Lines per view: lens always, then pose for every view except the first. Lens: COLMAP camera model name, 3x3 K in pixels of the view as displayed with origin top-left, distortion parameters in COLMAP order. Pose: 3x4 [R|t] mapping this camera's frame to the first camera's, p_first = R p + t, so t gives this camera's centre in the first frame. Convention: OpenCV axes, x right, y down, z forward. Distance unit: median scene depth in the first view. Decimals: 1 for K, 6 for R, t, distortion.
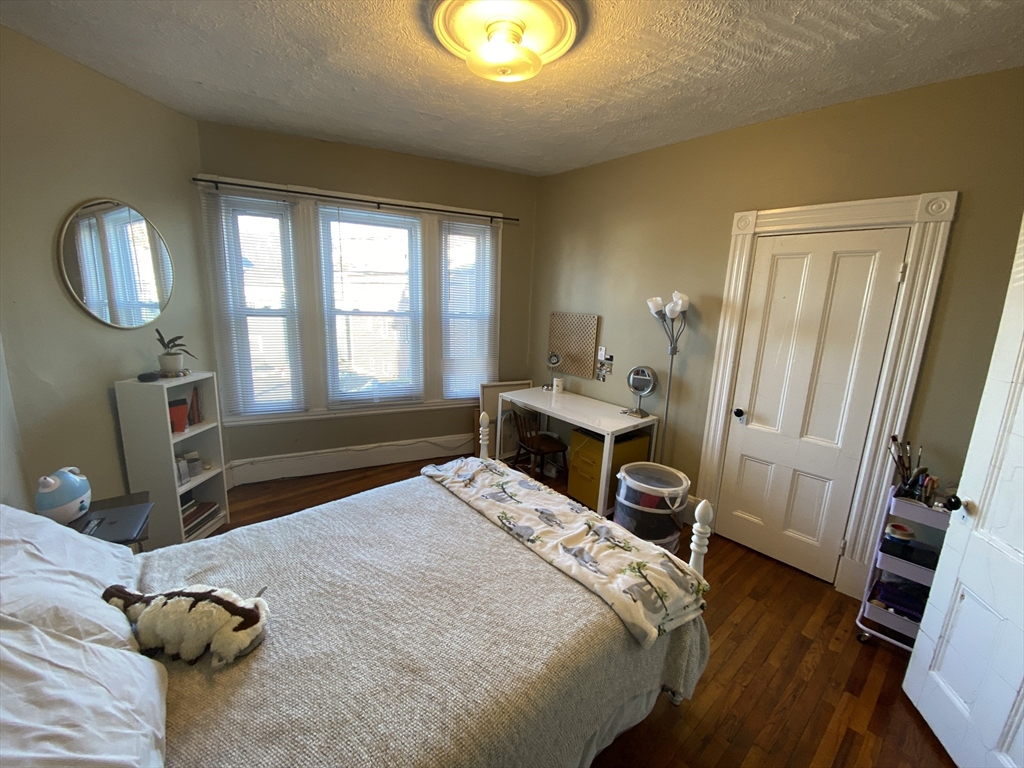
lens RADIAL K [[412.6, 0, 514.2], [0, 412.6, 388.2], [0, 0, 1]] dist [0.000647, -0.026789]
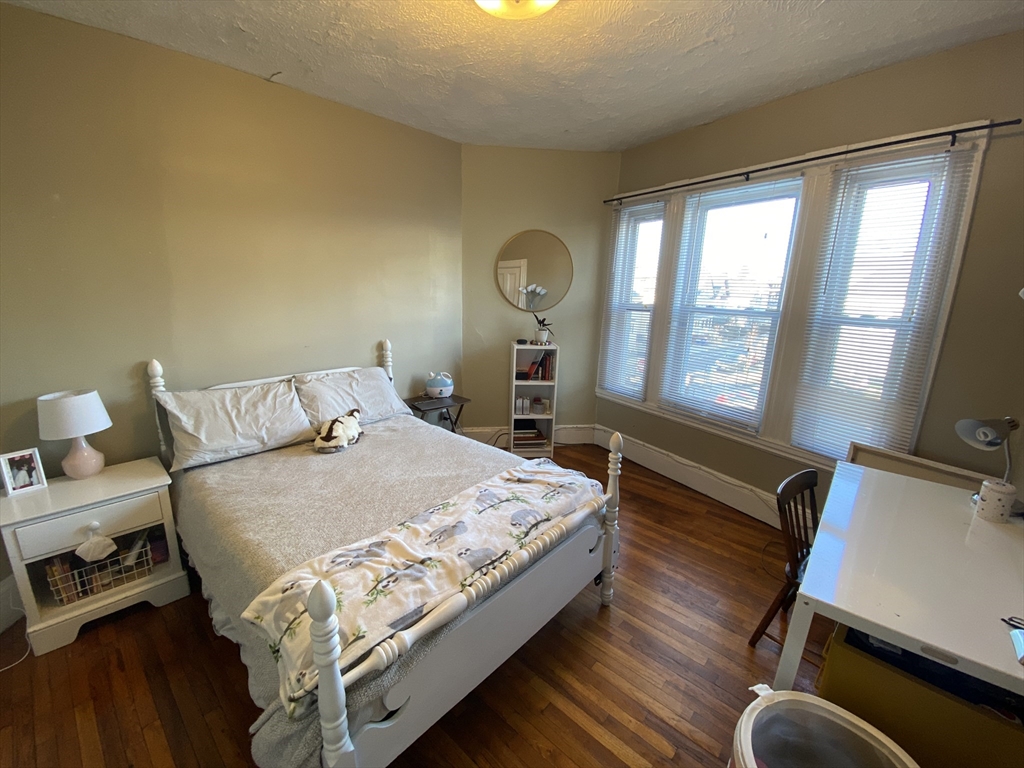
lens RADIAL K [[412.6, 0, 512.6], [0, 412.6, 384.6], [0, 0, 1]] dist [0.031677, -0.027229]
pose [[0.108640, 0.190915, -0.975576, 0.497495], [-0.230266, 0.959526, 0.162132, -0.084848], [0.967044, 0.207028, 0.148204, 0.535947]]
